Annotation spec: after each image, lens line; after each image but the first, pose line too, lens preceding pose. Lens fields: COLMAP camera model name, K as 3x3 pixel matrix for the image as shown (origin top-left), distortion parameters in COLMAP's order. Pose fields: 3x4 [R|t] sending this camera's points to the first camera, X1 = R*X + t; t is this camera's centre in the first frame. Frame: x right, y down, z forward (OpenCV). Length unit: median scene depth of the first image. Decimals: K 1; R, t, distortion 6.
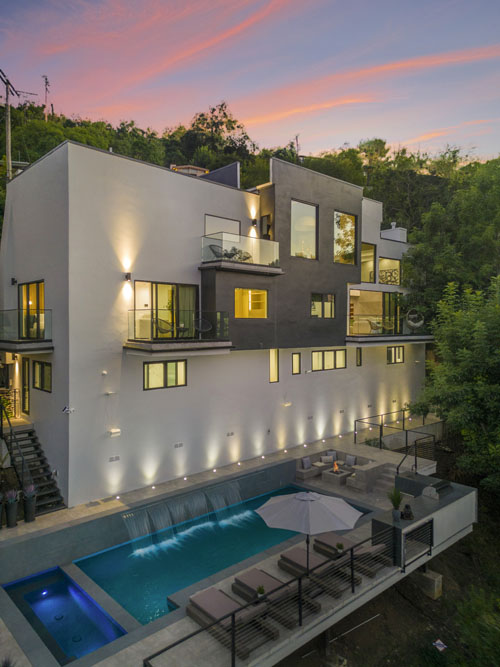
lens RADIAL K [[468.5, 0, 250.0], [0, 468.5, 333.5], [0, 0, 1]] dist [0.110093, -0.133004]
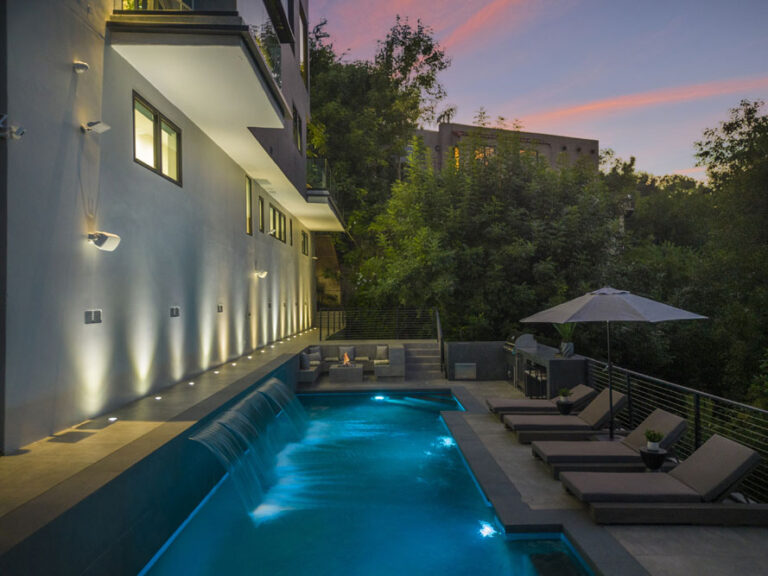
lens RADIAL K [[539.4, 0, 389.1], [0, 539.4, 287.9], [0, 0, 1]] dist [0.110093, -0.133004]
pose [[0.663805, 0.003418, 0.747898, -0.368879], [0.031099, 0.998999, -0.032168, 0.215590], [-0.747259, 0.044612, 0.663034, 0.456680]]
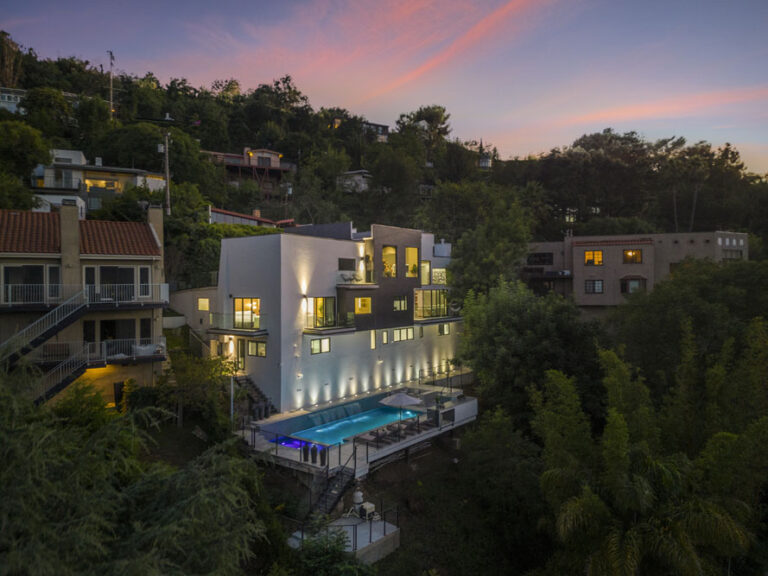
lens RADIAL K [[539.4, 0, 389.1], [0, 539.4, 287.9], [0, 0, 1]] dist [0.110093, -0.133004]
pose [[0.986359, -0.009304, 0.164346, -0.233248], [0.011768, 0.999832, -0.014027, -0.098782], [-0.164188, 0.015770, 0.986303, -1.048044]]
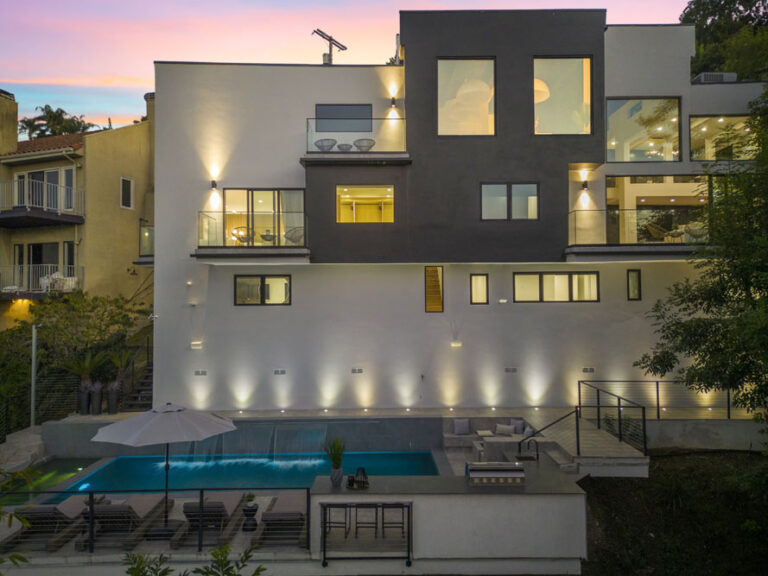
lens RADIAL K [[539.4, 0, 389.1], [0, 539.4, 287.9], [0, 0, 1]] dist [0.110093, -0.133004]
pose [[0.742884, -0.020837, -0.669096, 0.617297], [-0.006155, 0.999261, -0.037953, 0.107247], [0.669392, 0.032313, 0.742206, 0.348051]]
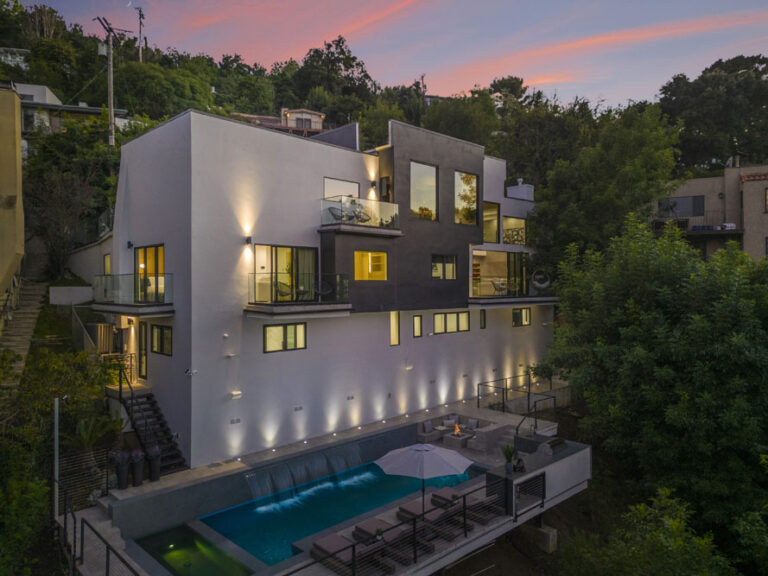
lens RADIAL K [[539.4, 0, 389.1], [0, 539.4, 287.9], [0, 0, 1]] dist [0.110093, -0.133004]
pose [[0.999521, -0.005826, 0.030390, 0.006071], [0.006258, 0.999881, -0.014133, -0.000288], [-0.030304, 0.014317, 0.999438, -0.144031]]
